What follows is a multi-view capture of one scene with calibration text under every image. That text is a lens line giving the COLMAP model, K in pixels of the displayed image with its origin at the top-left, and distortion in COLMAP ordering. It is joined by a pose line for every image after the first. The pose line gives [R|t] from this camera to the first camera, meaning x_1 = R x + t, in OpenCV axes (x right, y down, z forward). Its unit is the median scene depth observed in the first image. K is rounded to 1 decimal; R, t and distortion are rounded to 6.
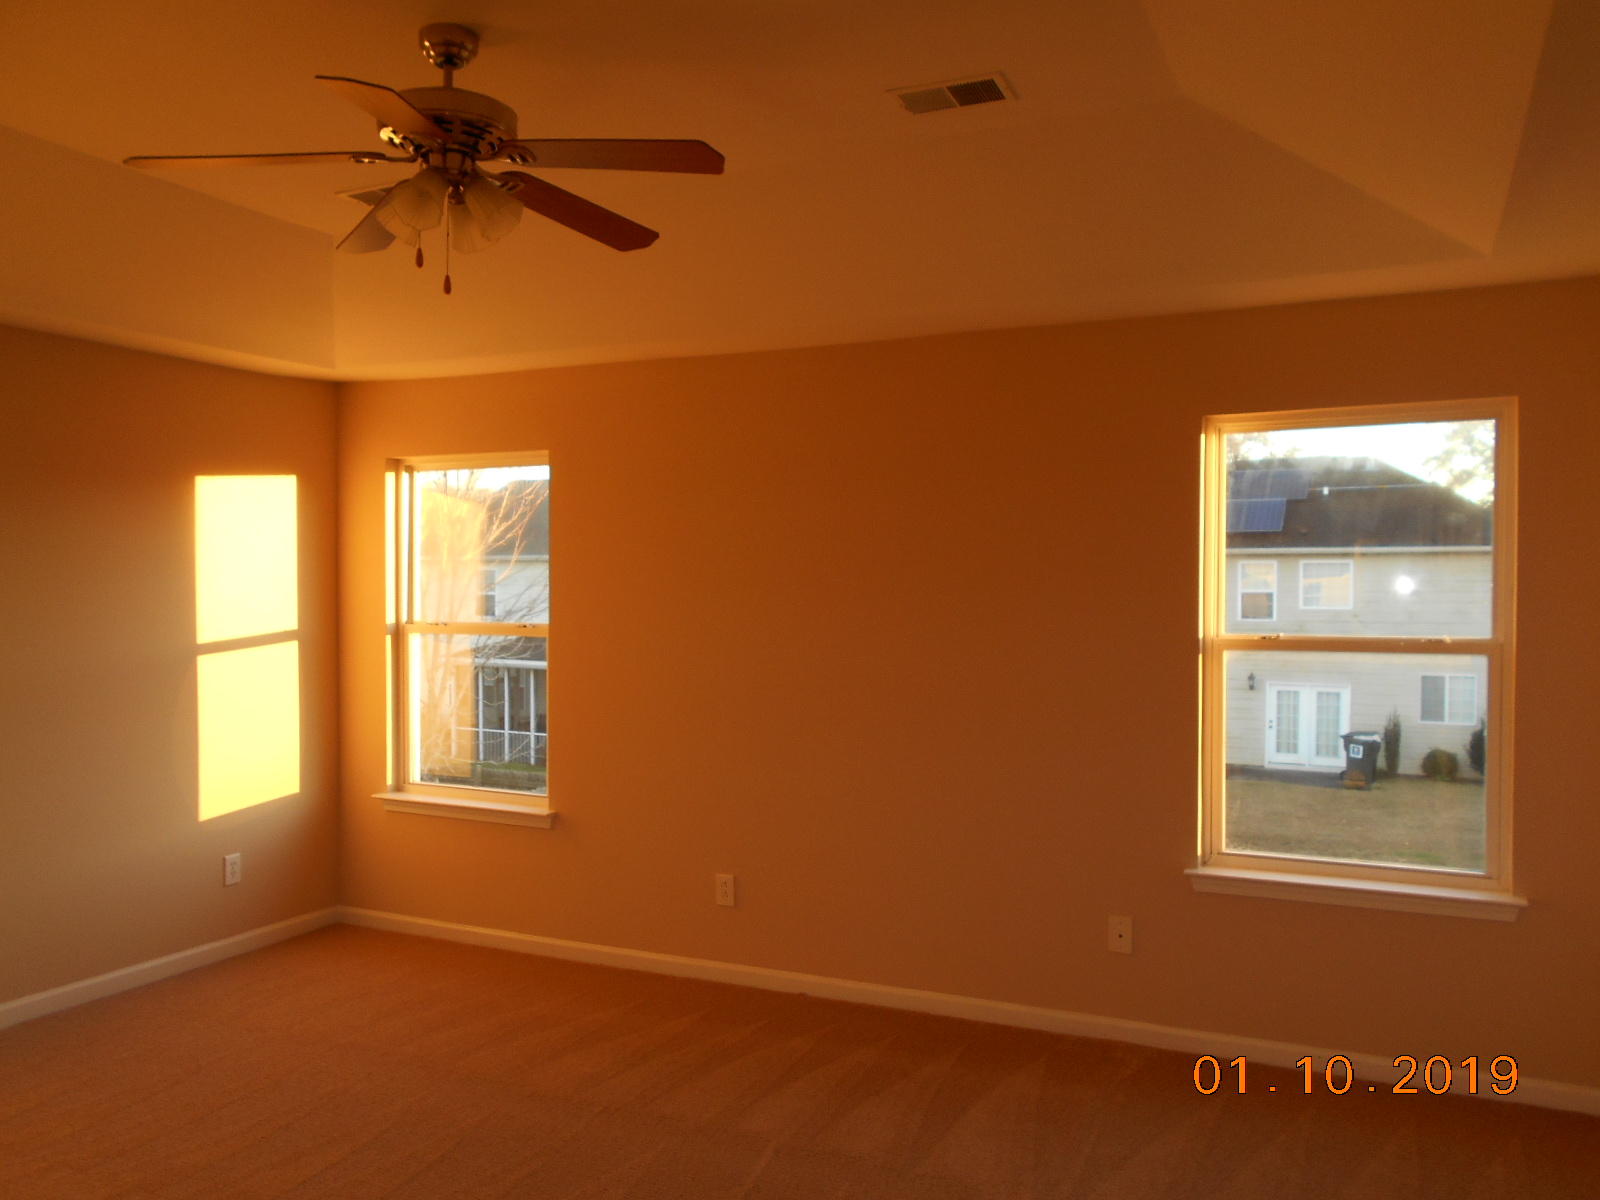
lens RADIAL K [[1282.7, 0, 805.1], [0, 1282.7, 613.4], [0, 0, 1]] dist [-0.001307, 0.004751]
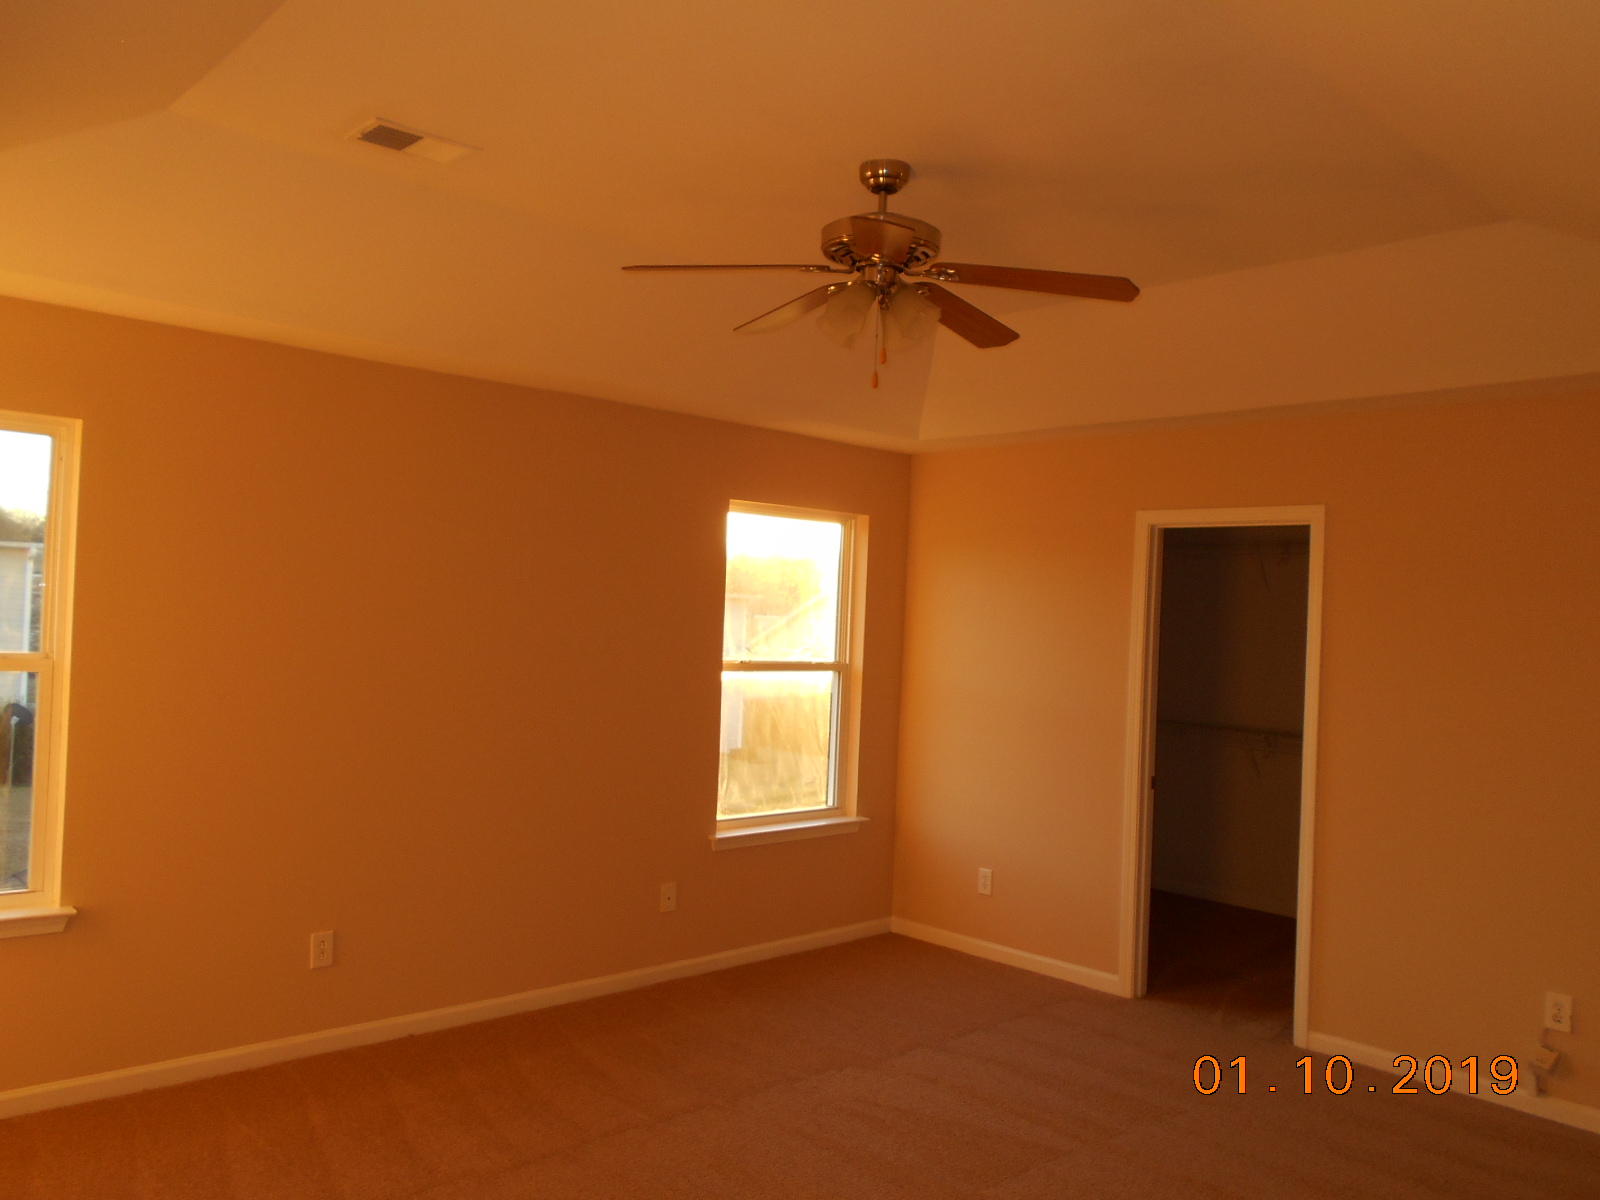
lens RADIAL K [[1249.0, 0, 800.0], [0, 1249.0, 600.0], [0, 0, 1]] dist [-0.008773, 0.052955]
pose [[0.387973, 0.033395, 0.921066, -0.851574], [-0.013175, 0.999442, -0.030686, -0.006861], [-0.921577, -0.000230, 0.388197, 0.401601]]
